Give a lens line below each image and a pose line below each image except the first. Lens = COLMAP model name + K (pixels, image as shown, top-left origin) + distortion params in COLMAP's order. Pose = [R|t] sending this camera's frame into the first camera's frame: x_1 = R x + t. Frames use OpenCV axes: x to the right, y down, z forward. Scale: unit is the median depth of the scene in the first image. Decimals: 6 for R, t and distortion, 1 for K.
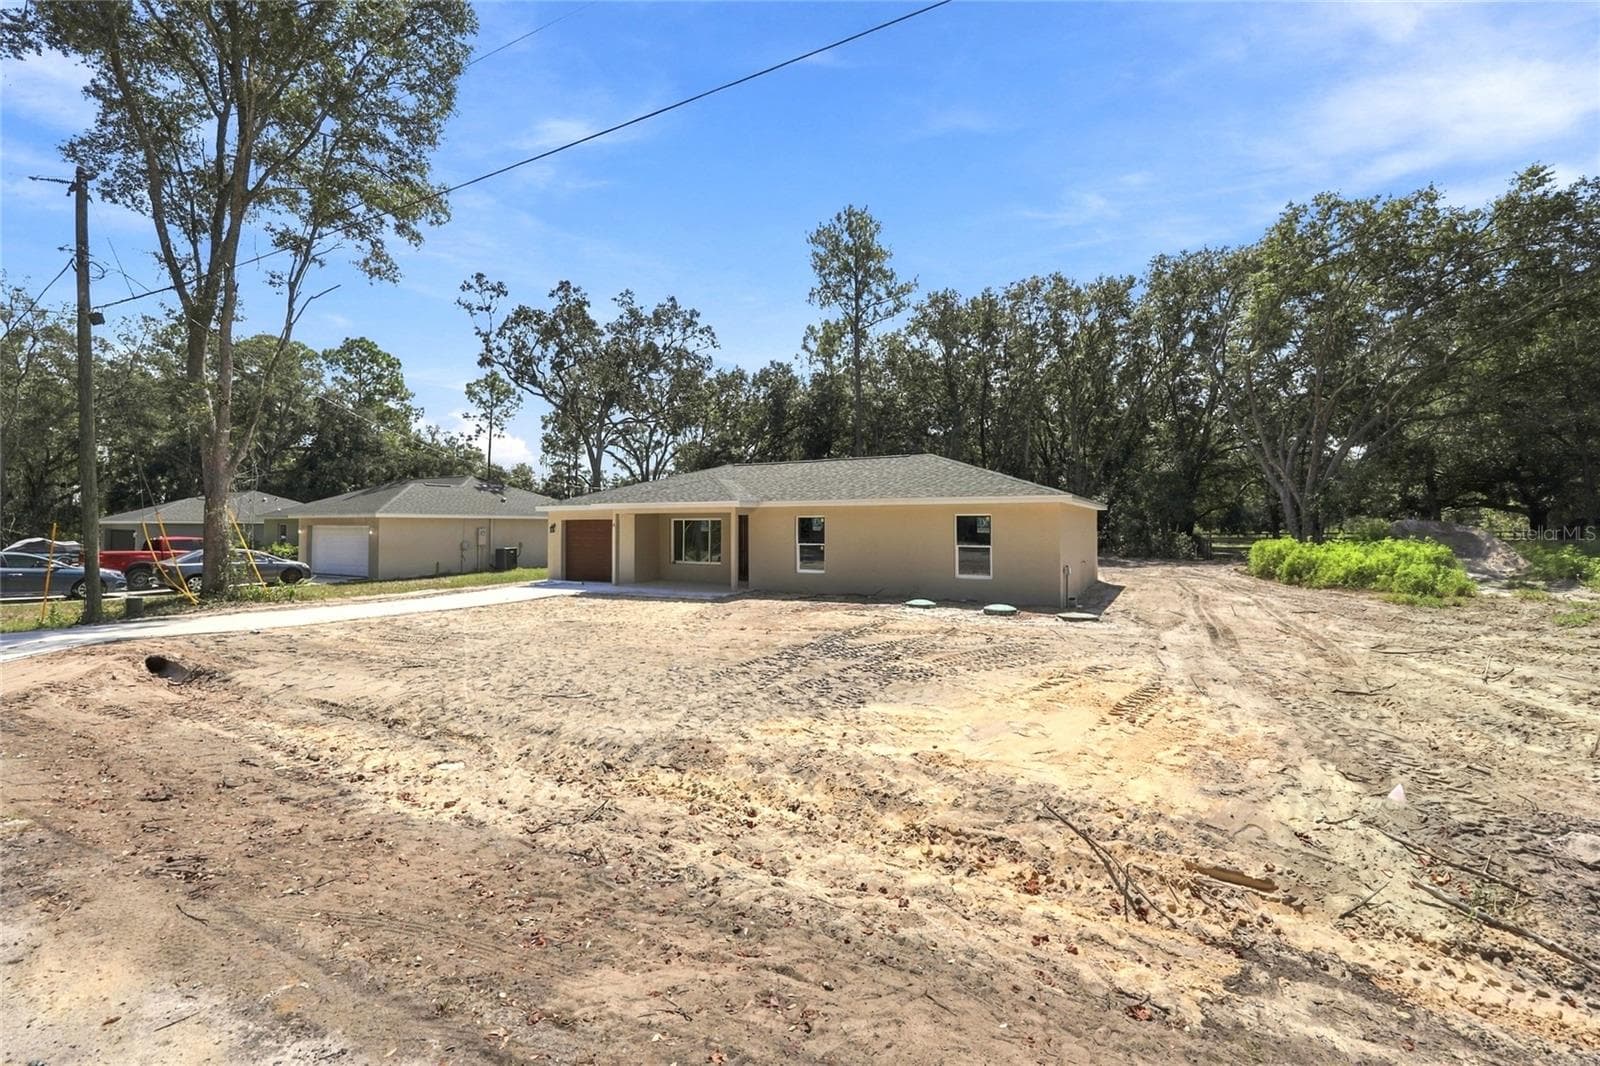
lens RADIAL K [[657.2, 0, 778.1], [0, 657.2, 505.3], [0, 0, 1]] dist [-0.002067, 0.000087]
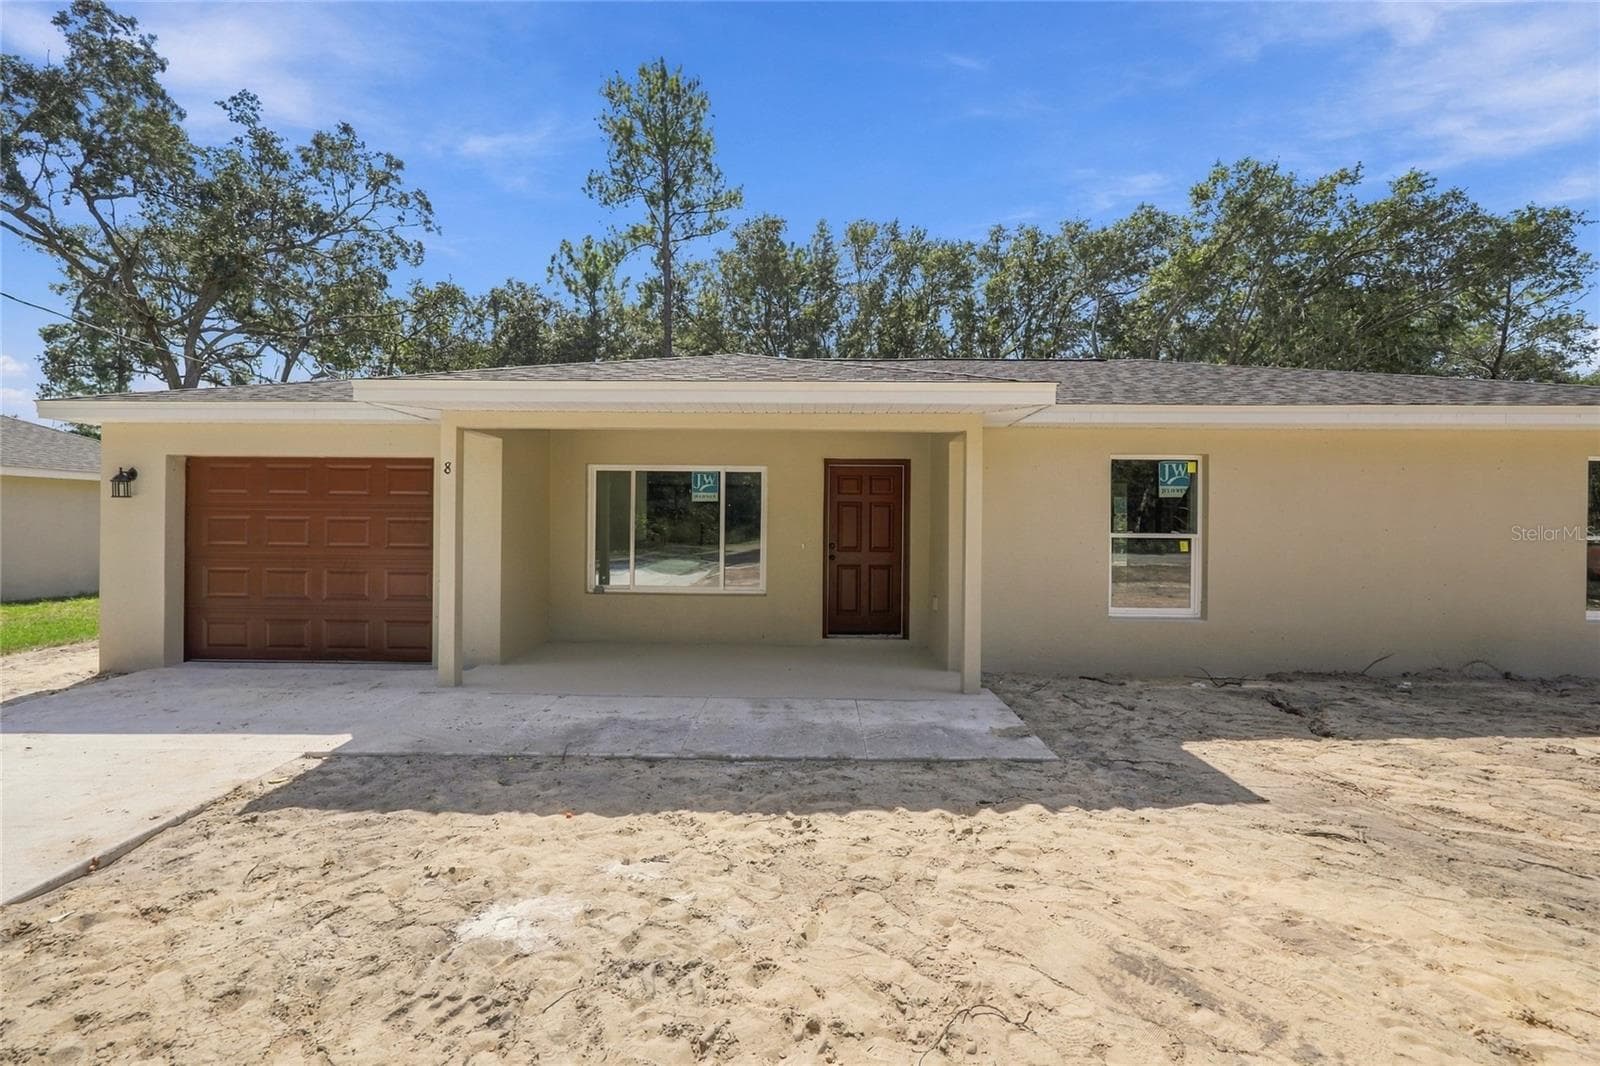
lens RADIAL K [[682.5, 0, 800.0], [0, 682.5, 533.0], [0, 0, 1]] dist [-0.001069, 0.001530]
pose [[0.878660, 0.002018, 0.477444, -0.115158], [-0.021555, 0.999139, 0.035445, 0.019614], [-0.476962, -0.041436, 0.877947, 0.303081]]
